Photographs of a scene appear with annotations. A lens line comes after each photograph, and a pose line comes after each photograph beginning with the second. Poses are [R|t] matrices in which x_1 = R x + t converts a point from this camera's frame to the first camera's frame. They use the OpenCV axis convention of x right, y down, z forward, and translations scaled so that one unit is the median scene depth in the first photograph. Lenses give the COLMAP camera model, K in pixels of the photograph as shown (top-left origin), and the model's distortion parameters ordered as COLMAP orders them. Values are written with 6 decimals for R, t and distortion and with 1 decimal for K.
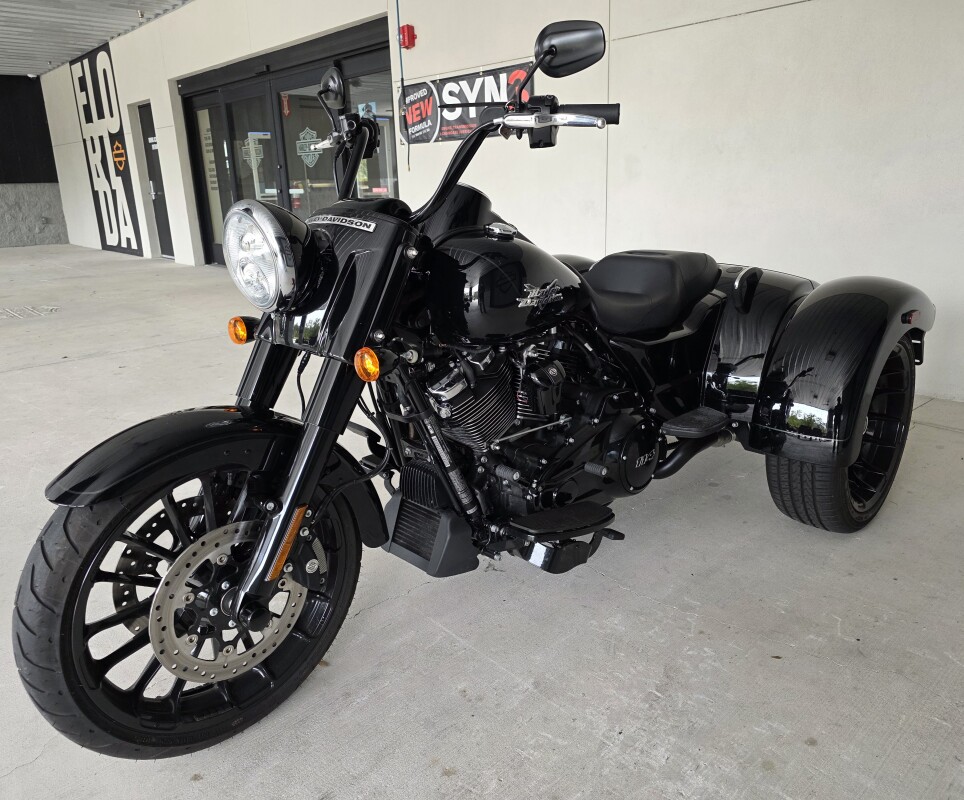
lens RADIAL K [[705.2, 0, 515.1], [0, 705.2, 382.6], [0, 0, 1]] dist [0.030097, -0.016818]
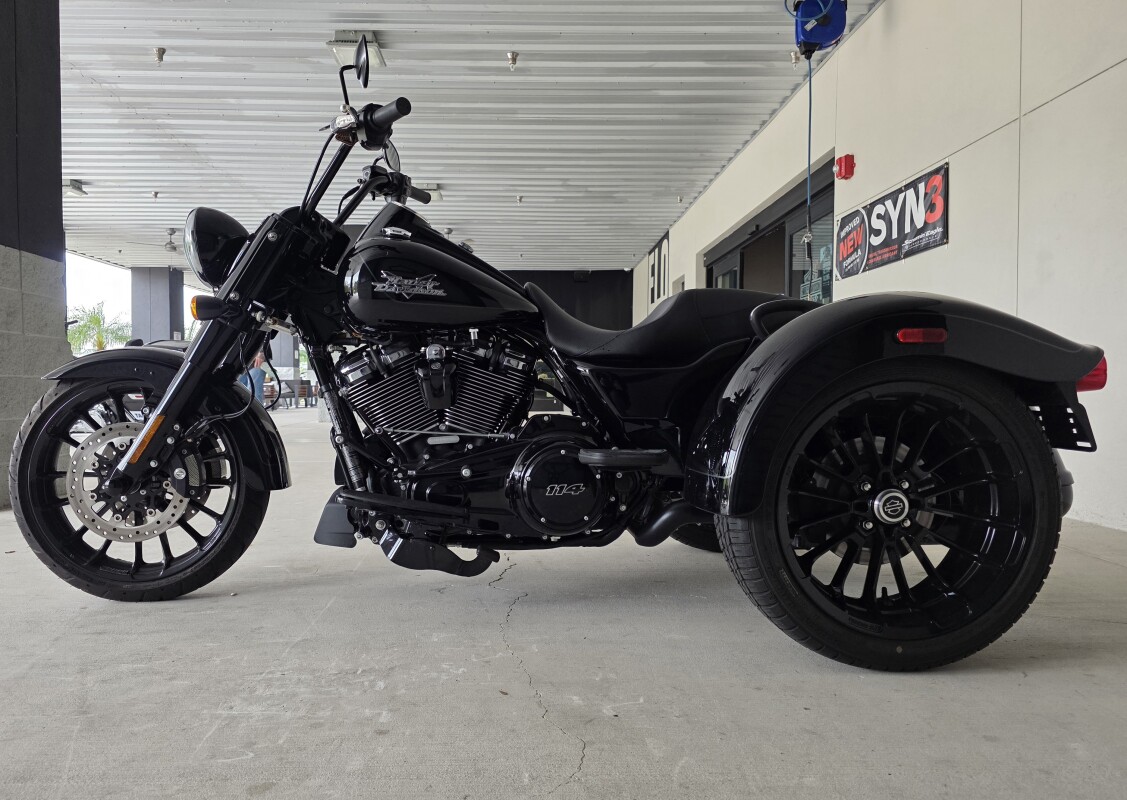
lens RADIAL K [[819.3, 0, 563.1], [0, 819.3, 406.2], [0, 0, 1]] dist [0.026621, -0.000599]
pose [[0.736924, 0.031859, -0.675225, 0.315686], [-0.198713, 0.964964, -0.171341, 0.066361], [0.646109, 0.260441, 0.717436, 0.087253]]
